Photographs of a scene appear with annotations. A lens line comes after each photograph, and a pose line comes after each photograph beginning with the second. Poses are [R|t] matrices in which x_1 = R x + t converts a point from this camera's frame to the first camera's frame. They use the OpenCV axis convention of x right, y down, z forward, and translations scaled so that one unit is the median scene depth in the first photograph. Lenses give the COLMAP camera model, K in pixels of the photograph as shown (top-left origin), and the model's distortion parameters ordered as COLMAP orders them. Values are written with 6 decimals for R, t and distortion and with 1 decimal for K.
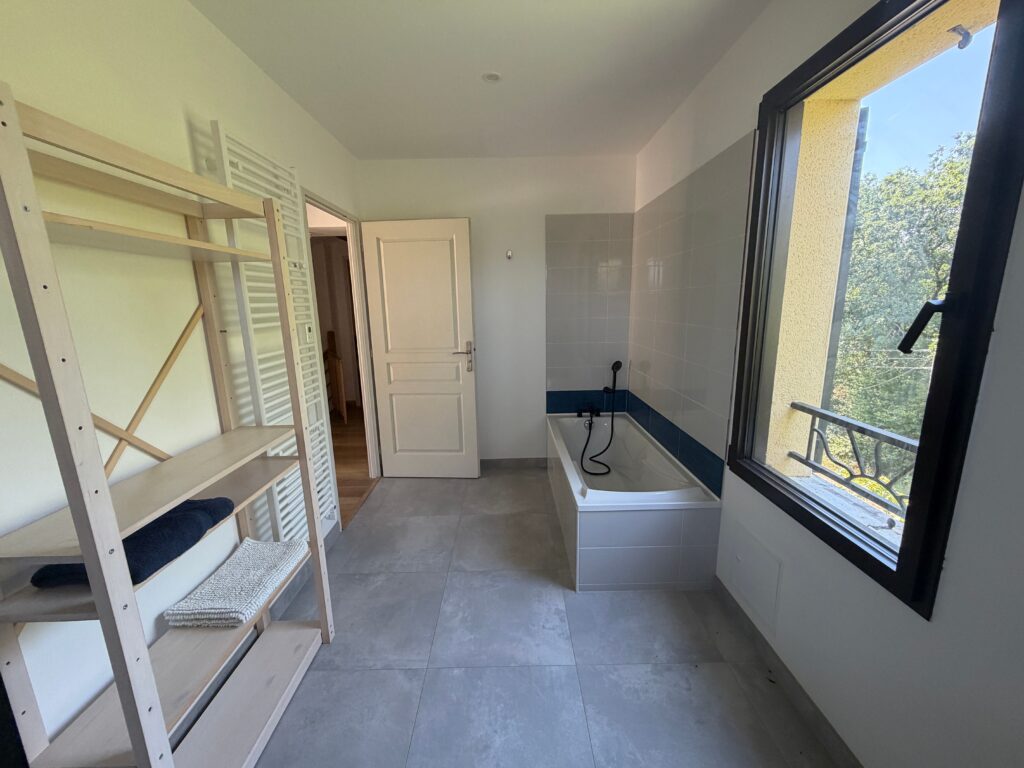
lens RADIAL K [[409.4, 0, 511.7], [0, 409.4, 385.4], [0, 0, 1]] dist [-0.003122, -0.000316]
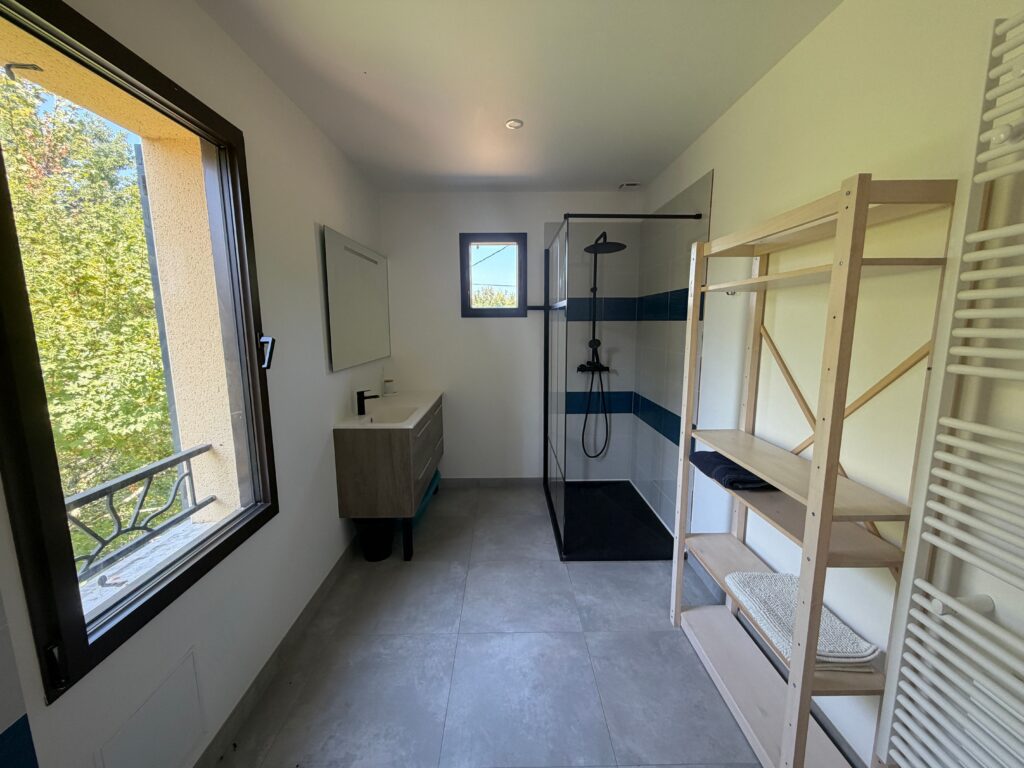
lens RADIAL K [[409.4, 0, 509.9], [0, 409.4, 387.2], [0, 0, 1]] dist [-0.003122, -0.000316]
pose [[-0.999602, 0.027707, 0.005303, -0.016106], [0.027863, 0.940333, 0.339113, -0.388828], [0.004409, 0.339126, -0.940731, 1.828623]]
